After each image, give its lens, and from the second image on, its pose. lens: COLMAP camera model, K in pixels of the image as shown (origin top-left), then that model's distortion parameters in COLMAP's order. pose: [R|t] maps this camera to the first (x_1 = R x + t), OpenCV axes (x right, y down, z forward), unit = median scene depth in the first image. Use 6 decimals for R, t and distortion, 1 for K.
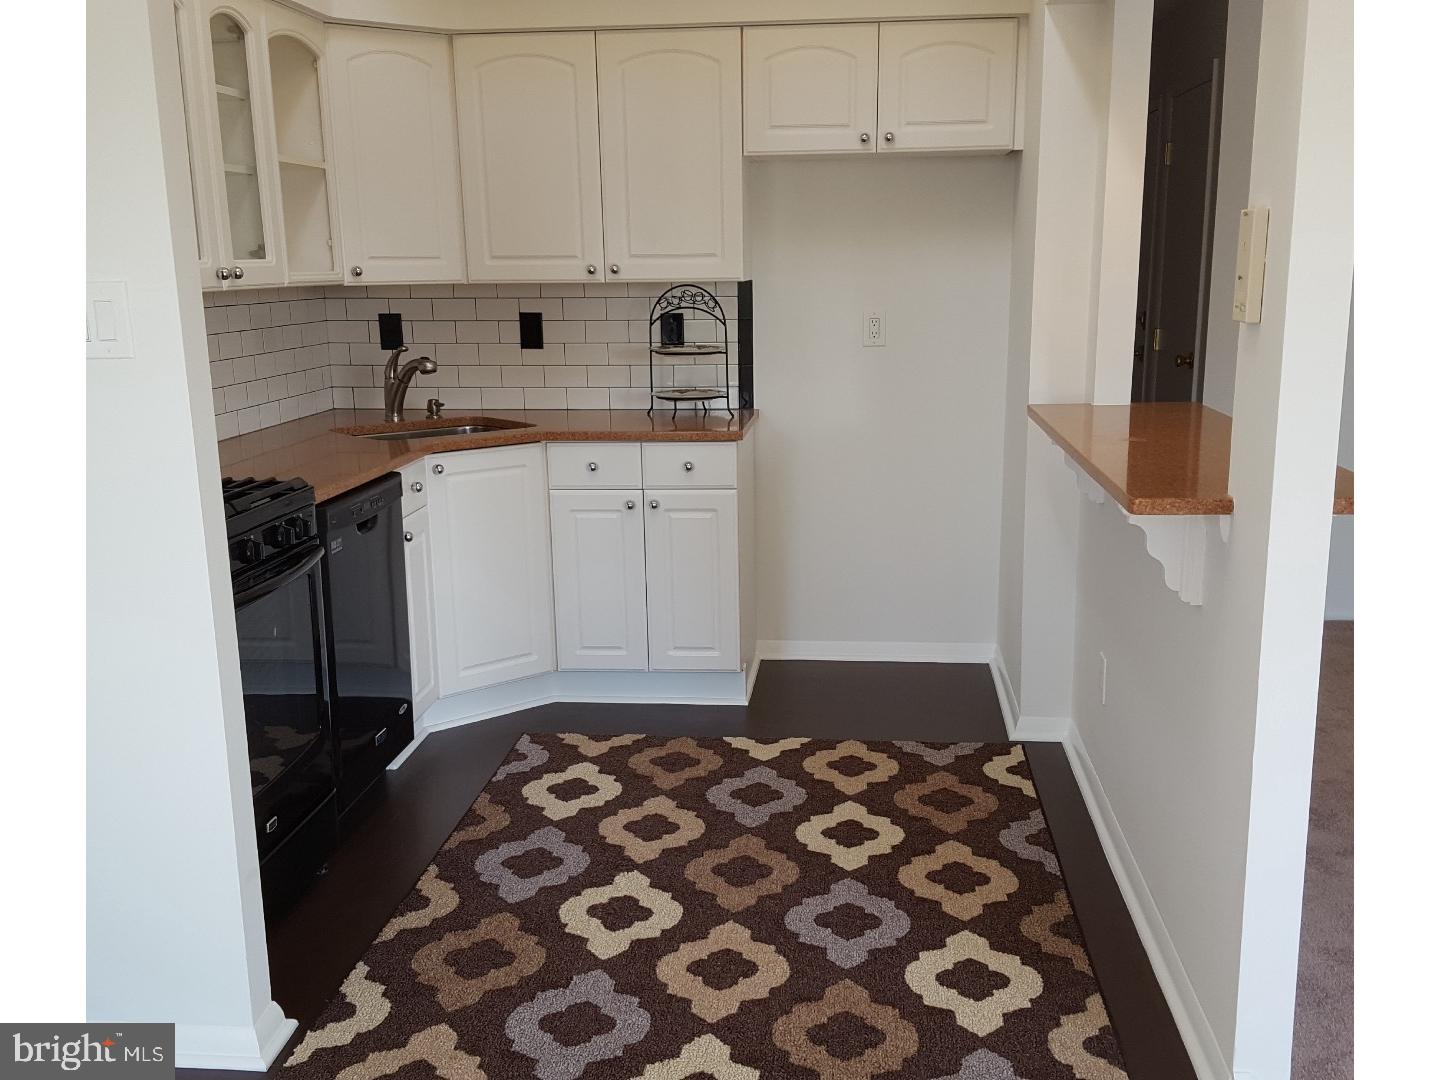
lens RADIAL K [[1426.3, 0, 695.8], [0, 1426.3, 588.0], [0, 0, 1]] dist [0.141335, -0.260046]
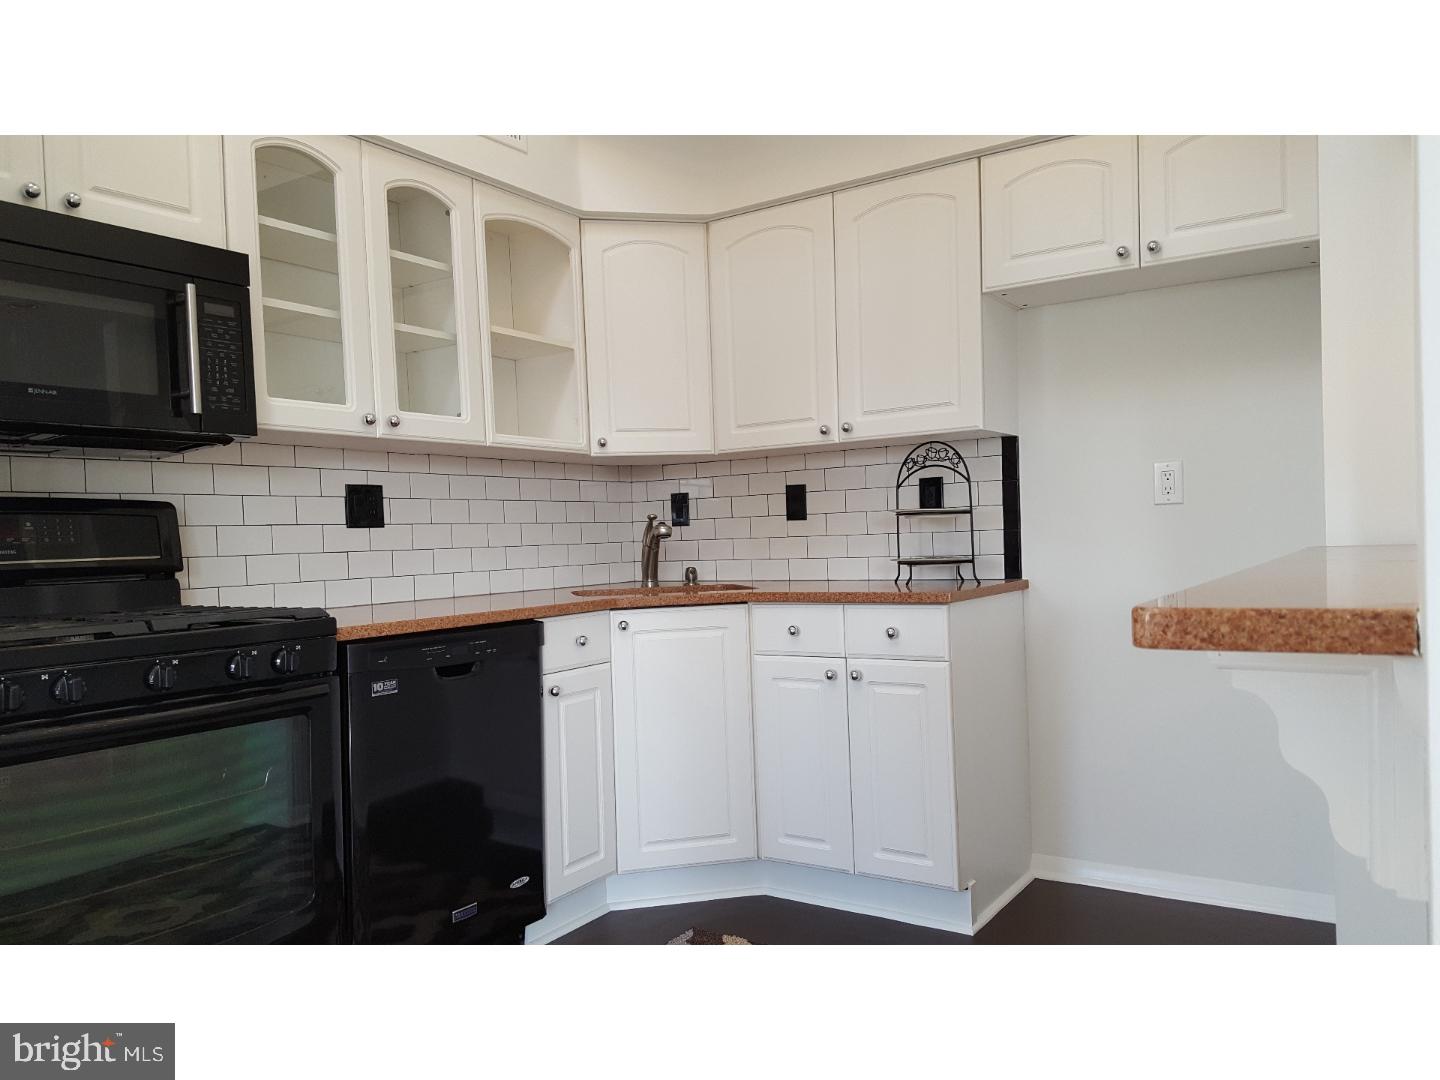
lens RADIAL K [[1045.1, 0, 694.3], [0, 1045.1, 561.1], [0, 0, 1]] dist [0.130007, -0.224646]
pose [[0.887941, -0.002750, -0.459948, 0.172444], [-0.086338, 0.981210, -0.172545, -0.007622], [0.451780, 0.192921, 0.871020, 0.369496]]
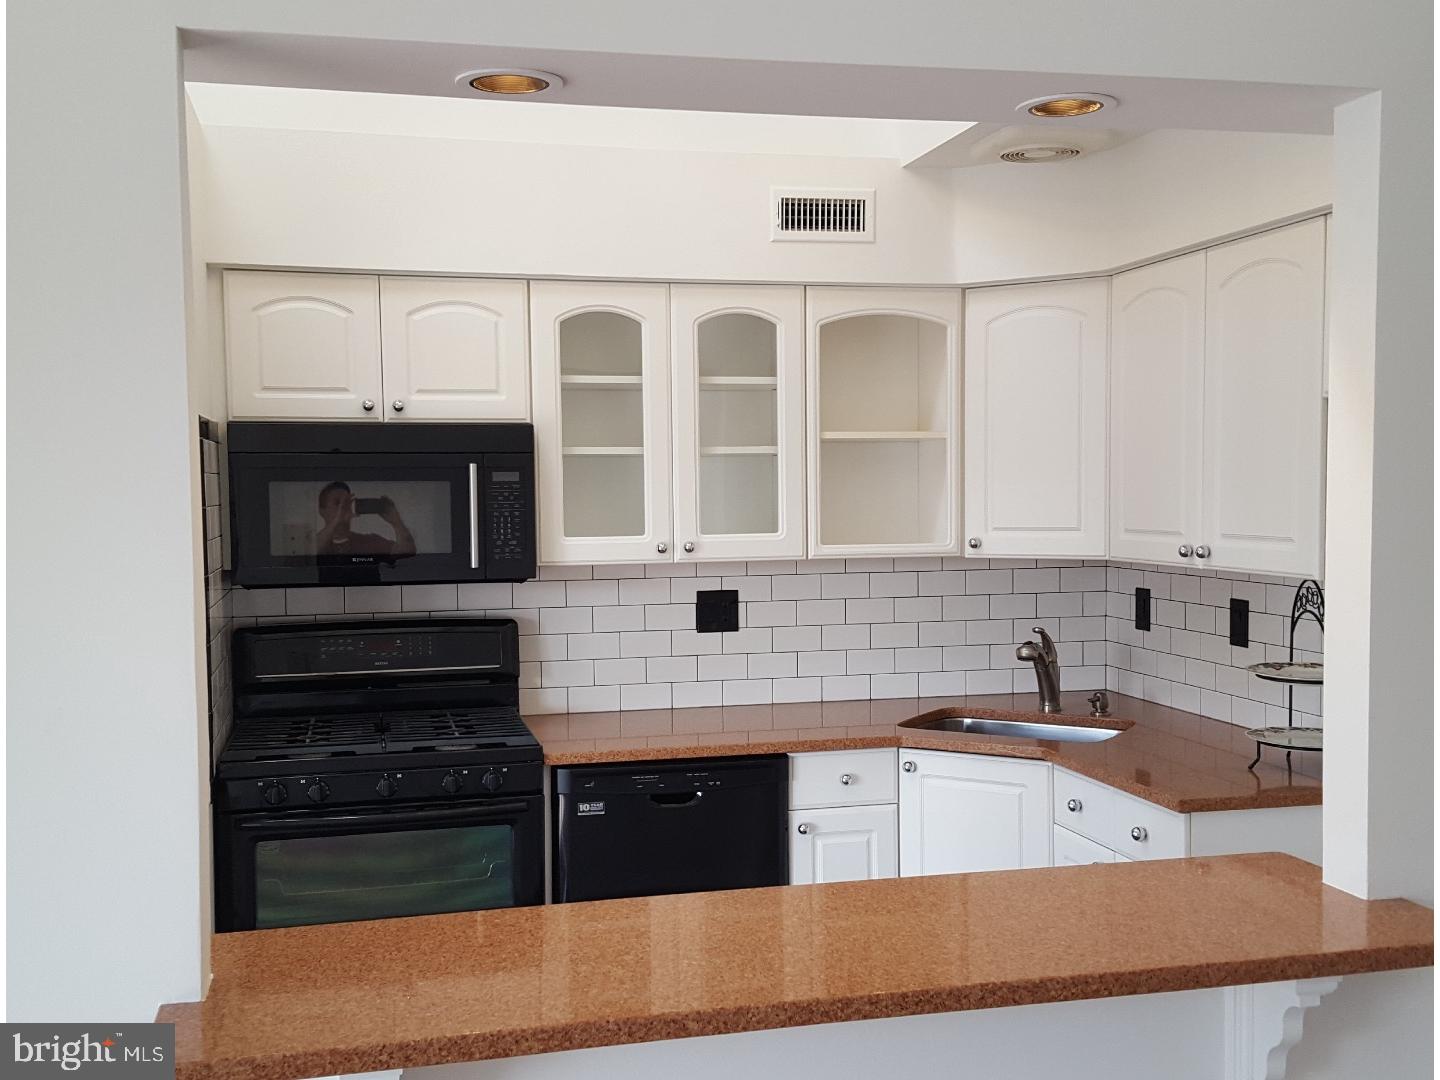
lens RADIAL K [[1426.3, 0, 695.8], [0, 1426.3, 588.0], [0, 0, 1]] dist [0.141335, -0.260046]
pose [[0.341050, 0.071901, -0.937291, 0.547532], [-0.206328, 0.978483, -0.000015, -0.150505], [0.917123, 0.193394, 0.348547, 0.509375]]
